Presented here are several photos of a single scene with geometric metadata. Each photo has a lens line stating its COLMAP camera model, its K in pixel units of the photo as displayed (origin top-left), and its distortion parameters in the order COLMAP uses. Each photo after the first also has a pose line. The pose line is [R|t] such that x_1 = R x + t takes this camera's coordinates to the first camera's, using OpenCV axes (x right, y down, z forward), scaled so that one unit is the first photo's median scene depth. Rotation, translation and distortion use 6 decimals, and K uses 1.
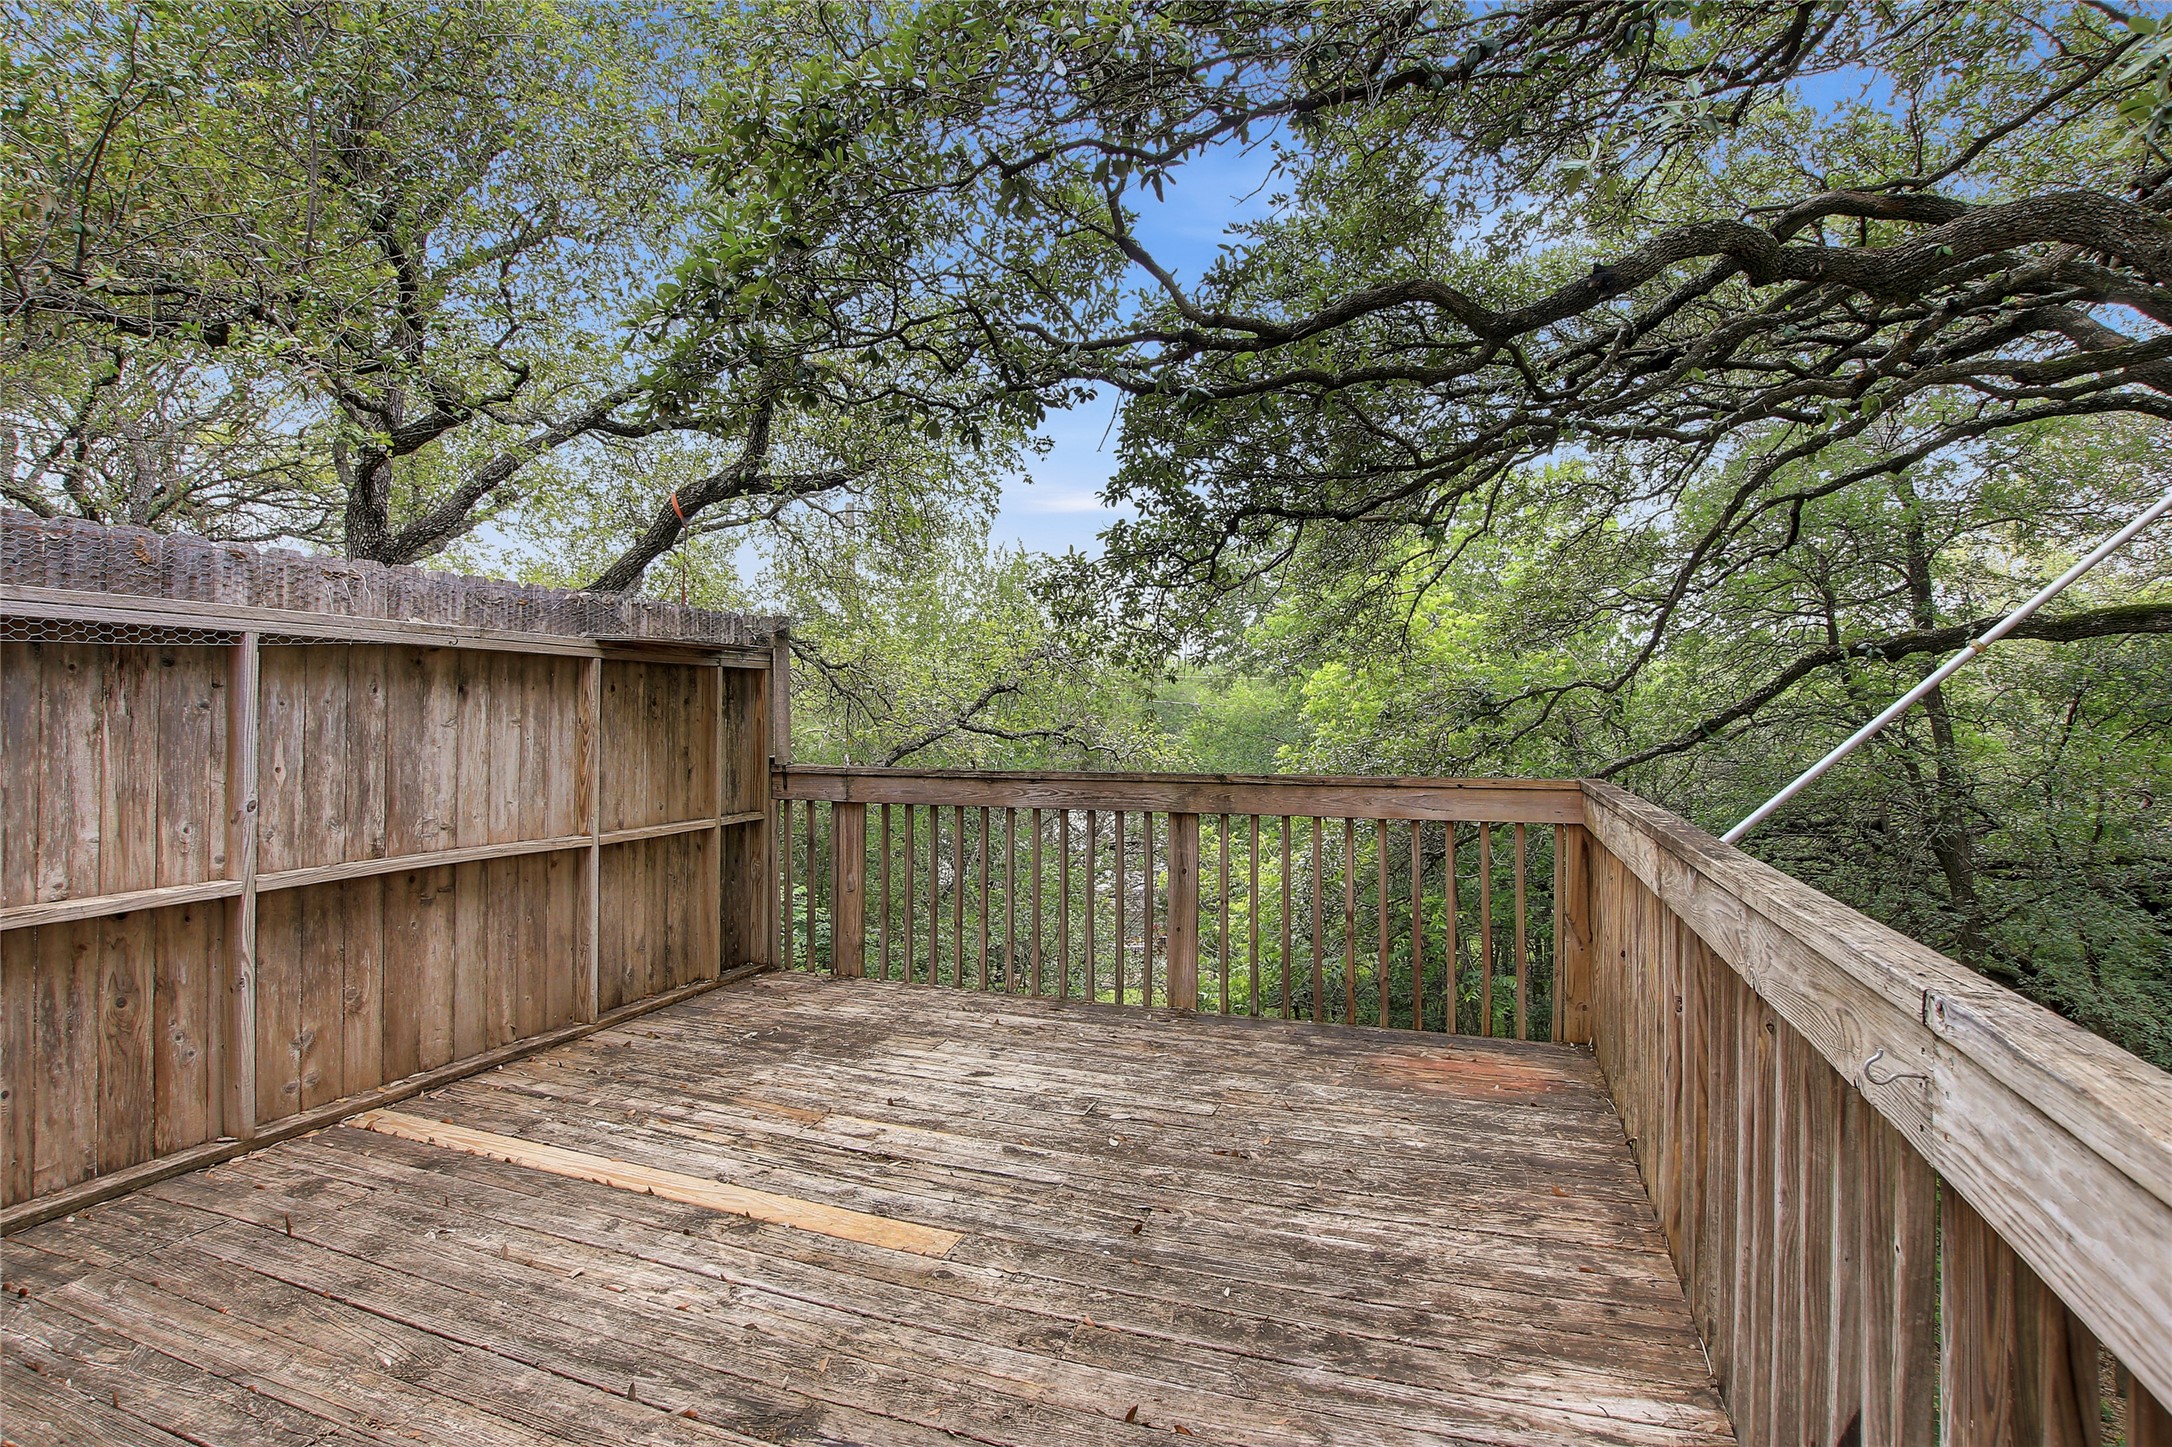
lens RADIAL K [[1008.0, 0, 1083.5], [0, 1008.0, 711.5], [0, 0, 1]] dist [-0.024453, 0.000755]
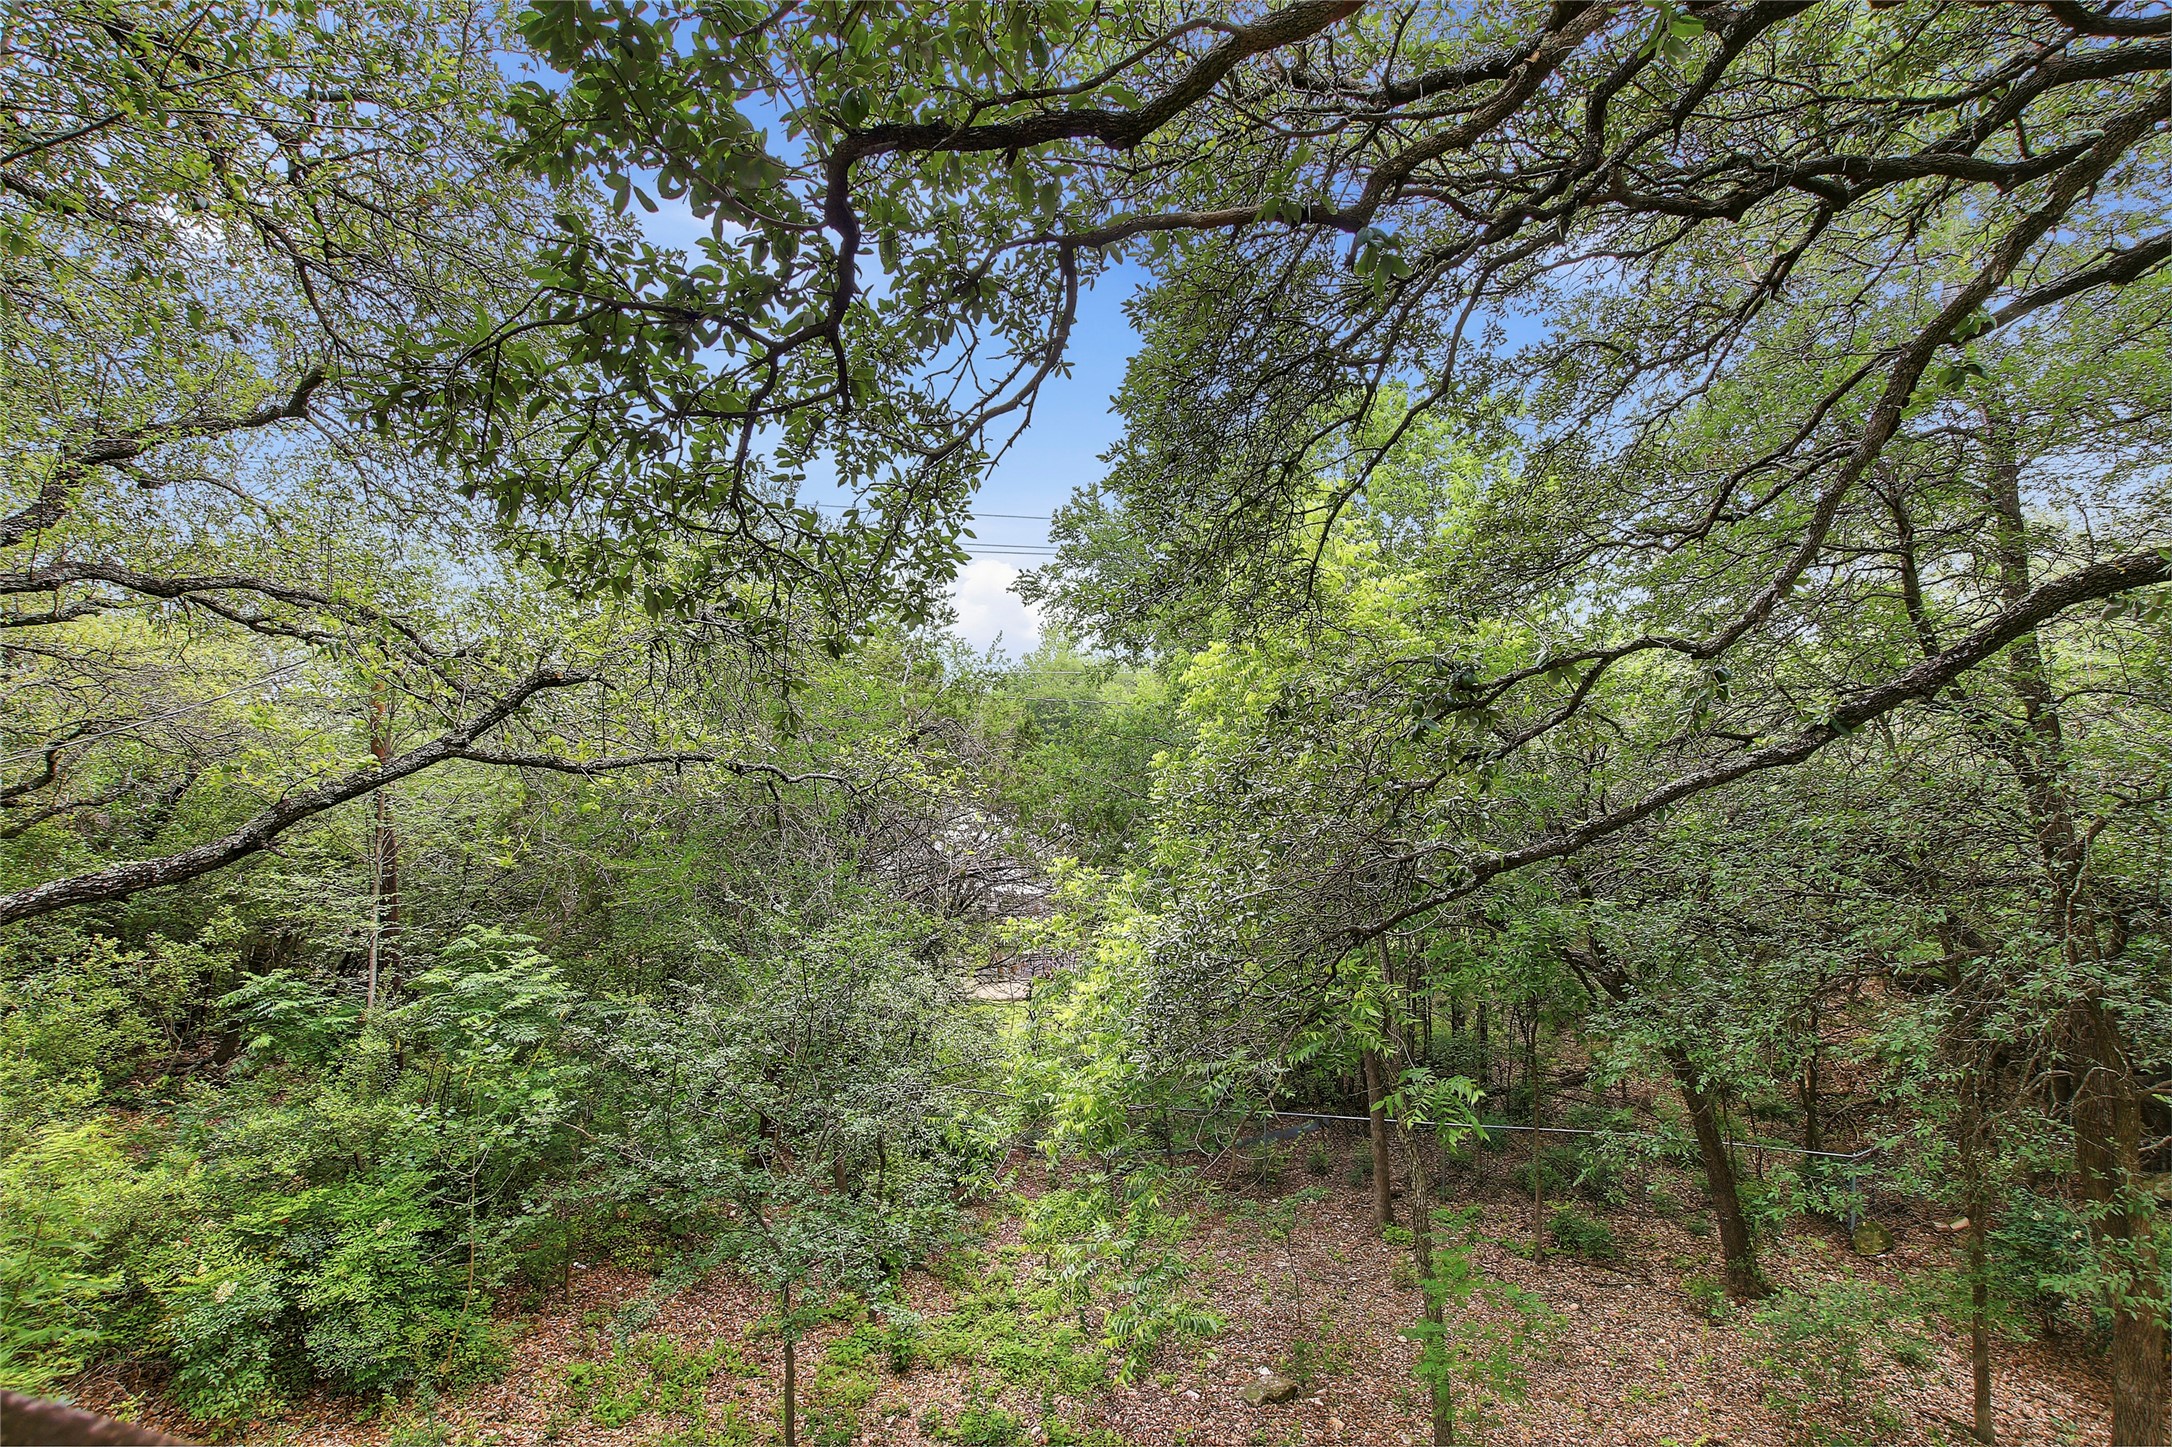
lens RADIAL K [[1008.0, 0, 1082.9], [0, 1008.0, 724.9], [0, 0, 1]] dist [-0.024453, 0.000755]
pose [[0.996018, -0.025227, 0.085514, 0.278157], [0.023994, 0.999593, 0.015416, -0.000320], [-0.085868, -0.013303, 0.996218, 0.885004]]
